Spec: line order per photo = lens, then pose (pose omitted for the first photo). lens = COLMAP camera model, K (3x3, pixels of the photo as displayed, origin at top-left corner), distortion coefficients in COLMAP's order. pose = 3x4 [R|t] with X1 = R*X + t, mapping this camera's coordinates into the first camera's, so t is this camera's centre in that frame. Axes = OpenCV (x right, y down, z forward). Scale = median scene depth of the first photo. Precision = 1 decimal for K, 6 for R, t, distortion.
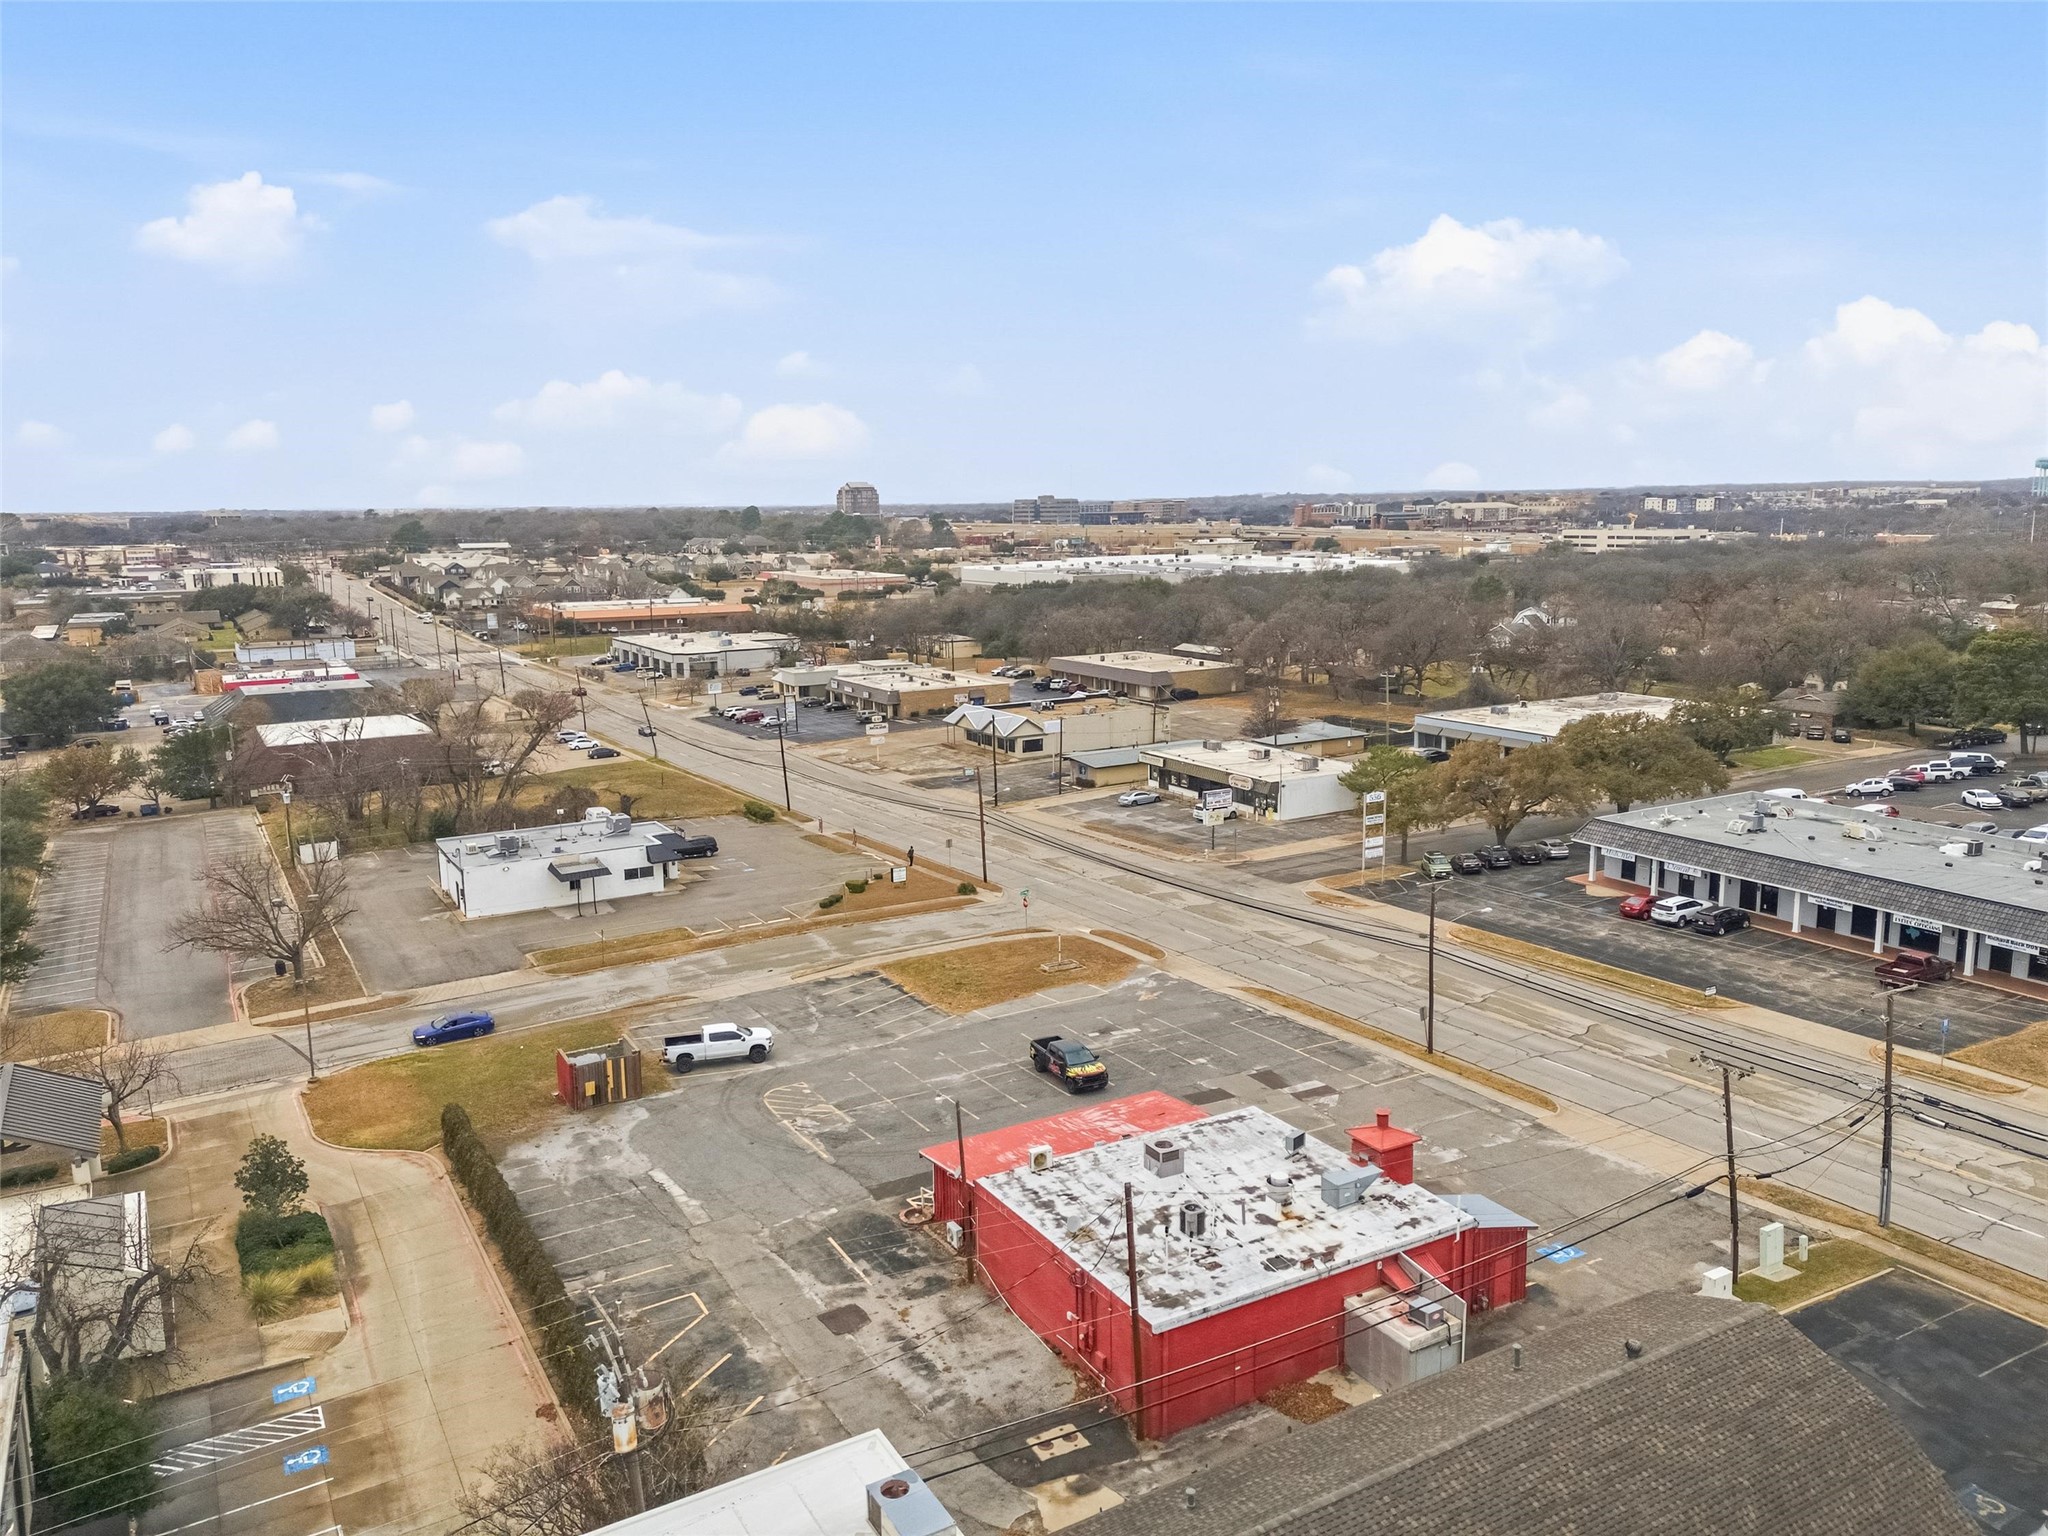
lens RADIAL K [[1501.6, 0, 1027.2], [0, 1501.6, 735.4], [0, 0, 1]] dist [0.105905, -0.109030]
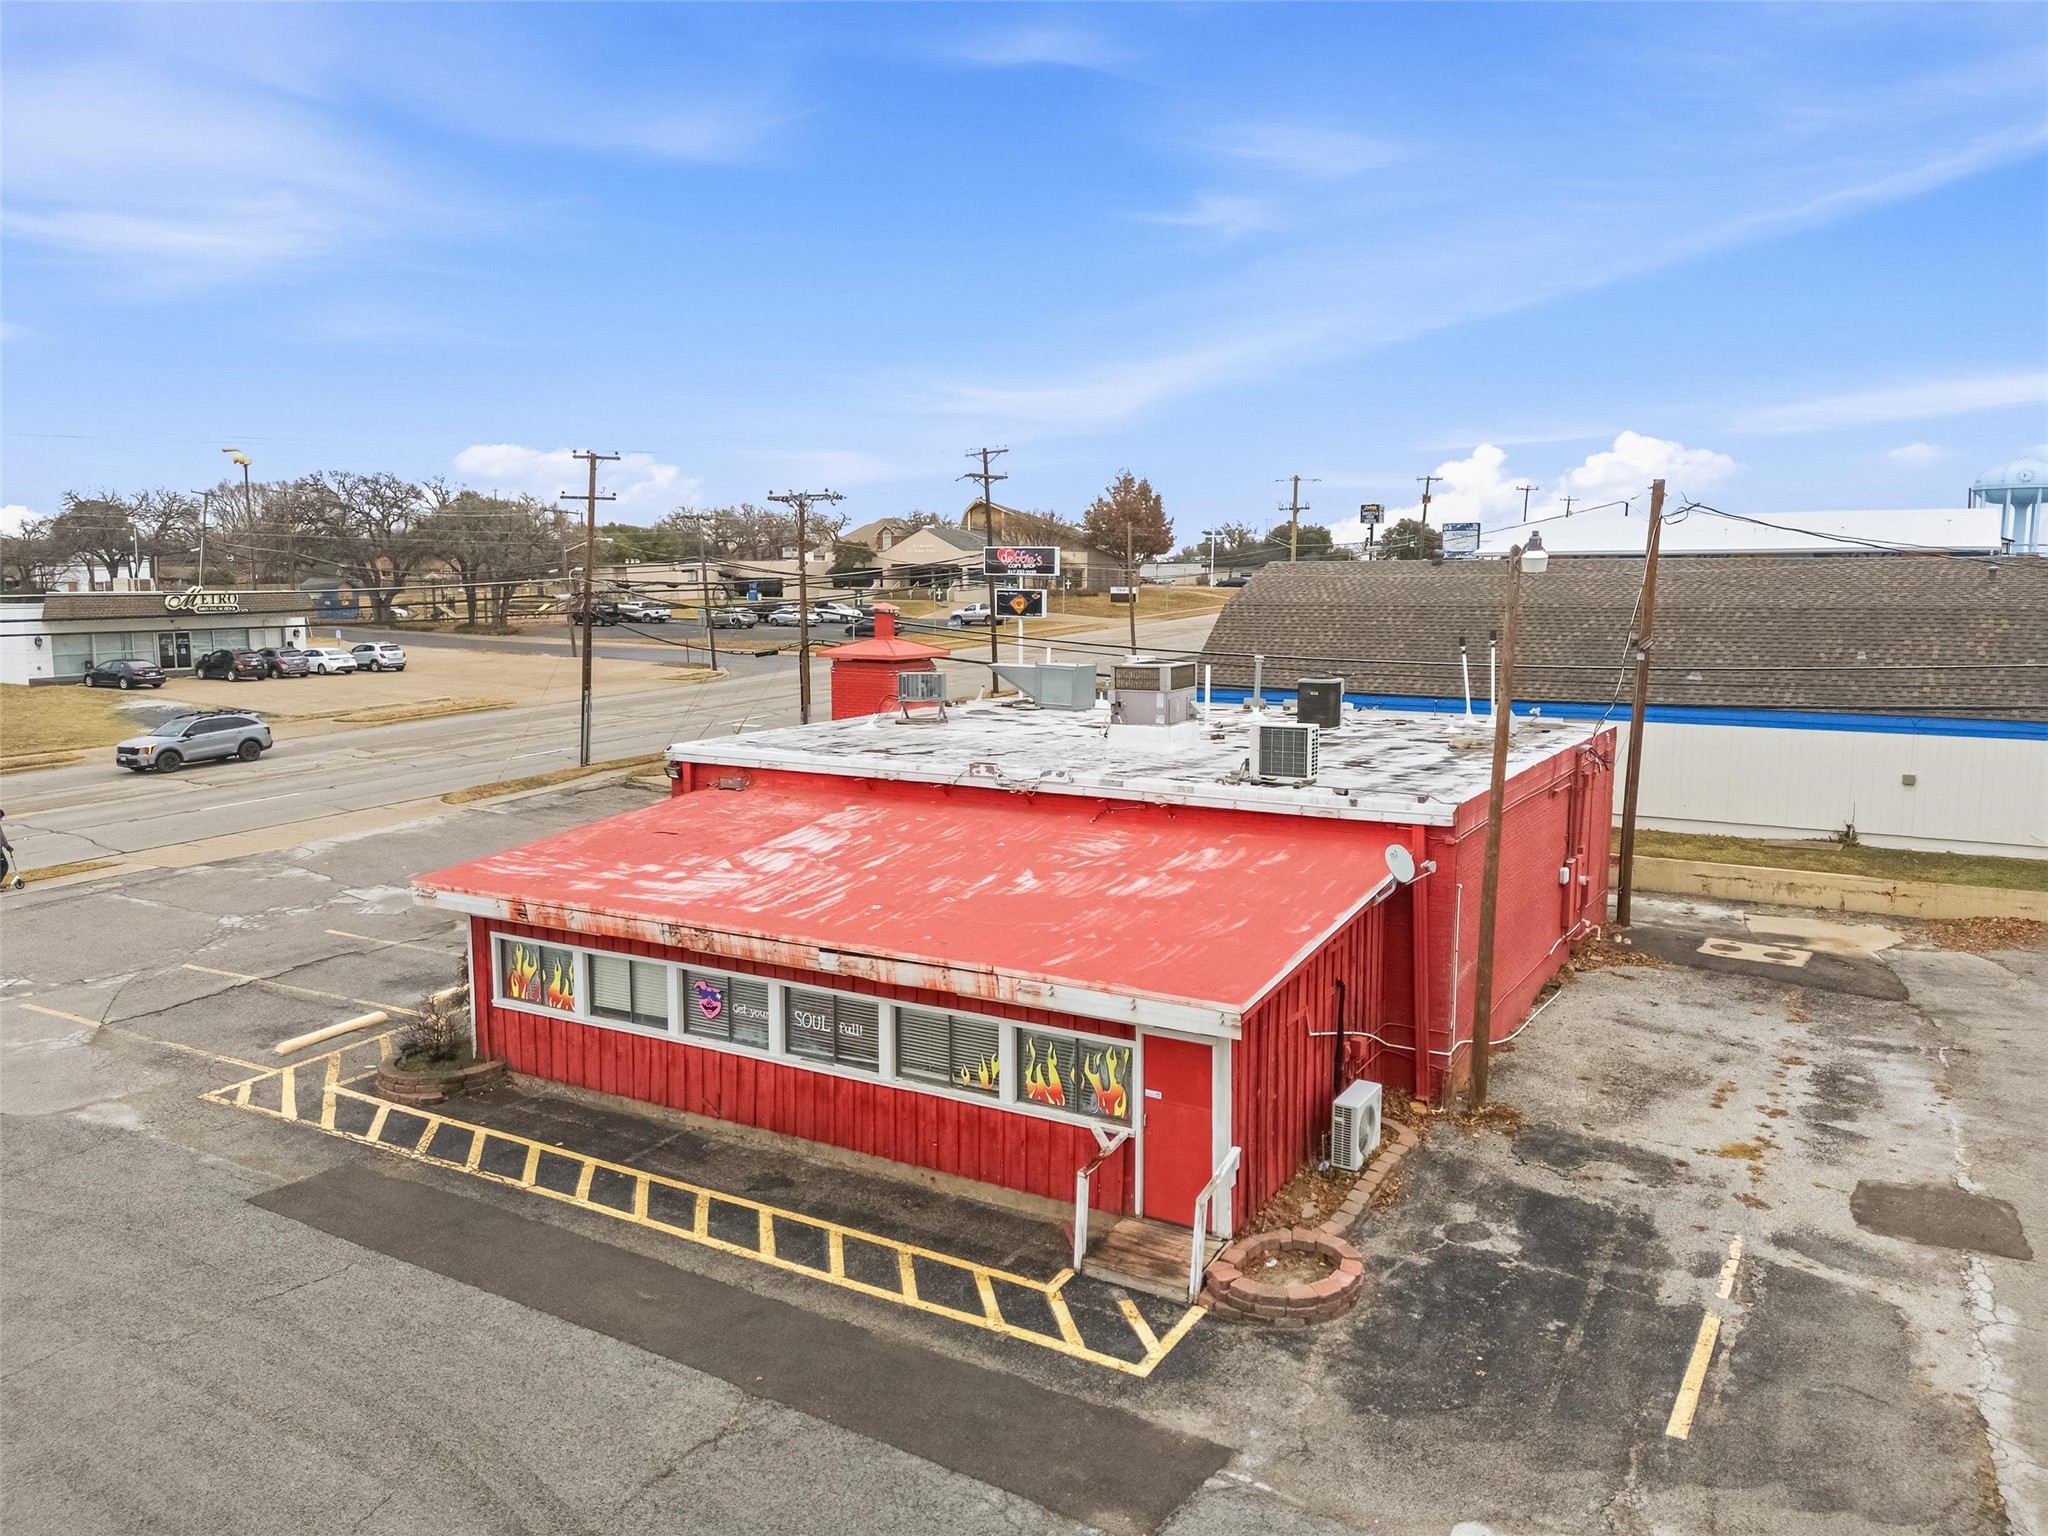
lens RADIAL K [[1501.6, 0, 1027.2], [0, 1501.6, 735.4], [0, 0, 1]] dist [0.105905, -0.109030]
pose [[-0.497300, -0.078959, 0.863978, -0.169157], [0.140389, 0.975402, 0.169949, 0.127001], [-0.856145, 0.205809, -0.473982, 0.757862]]
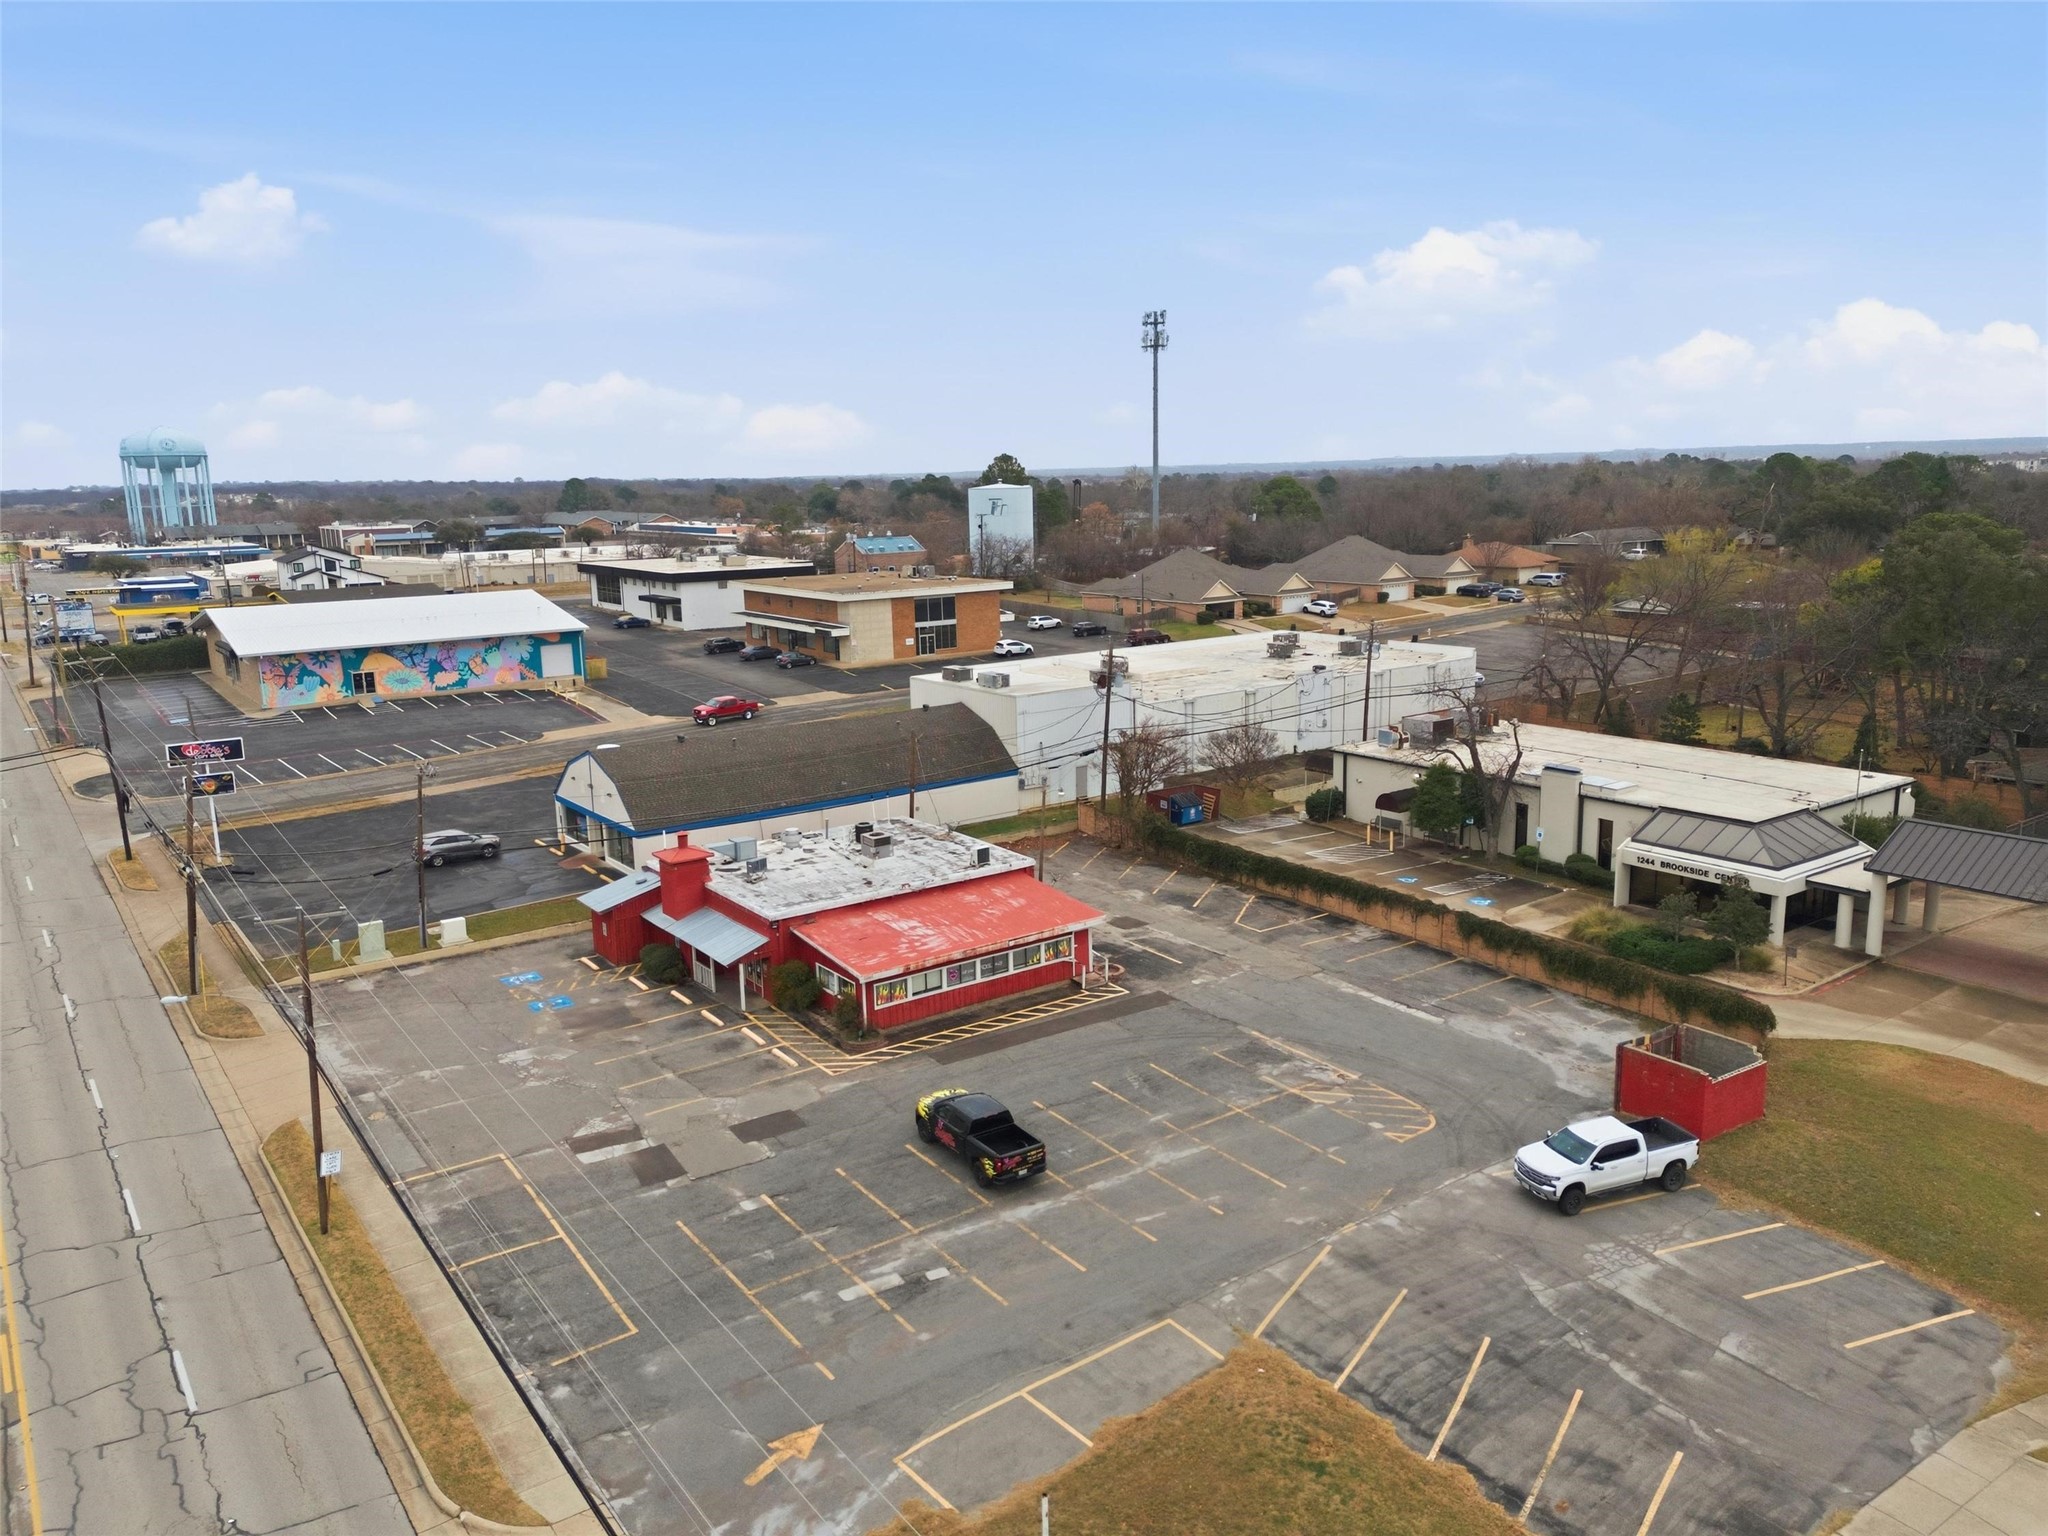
lens RADIAL K [[1501.6, 0, 1027.2], [0, 1501.6, 735.4], [0, 0, 1]] dist [0.105905, -0.109030]
pose [[-0.994194, 0.053801, -0.093189, 0.047094], [0.020692, 0.945457, 0.325088, -0.117151], [0.105596, 0.321272, -0.941081, 1.285663]]
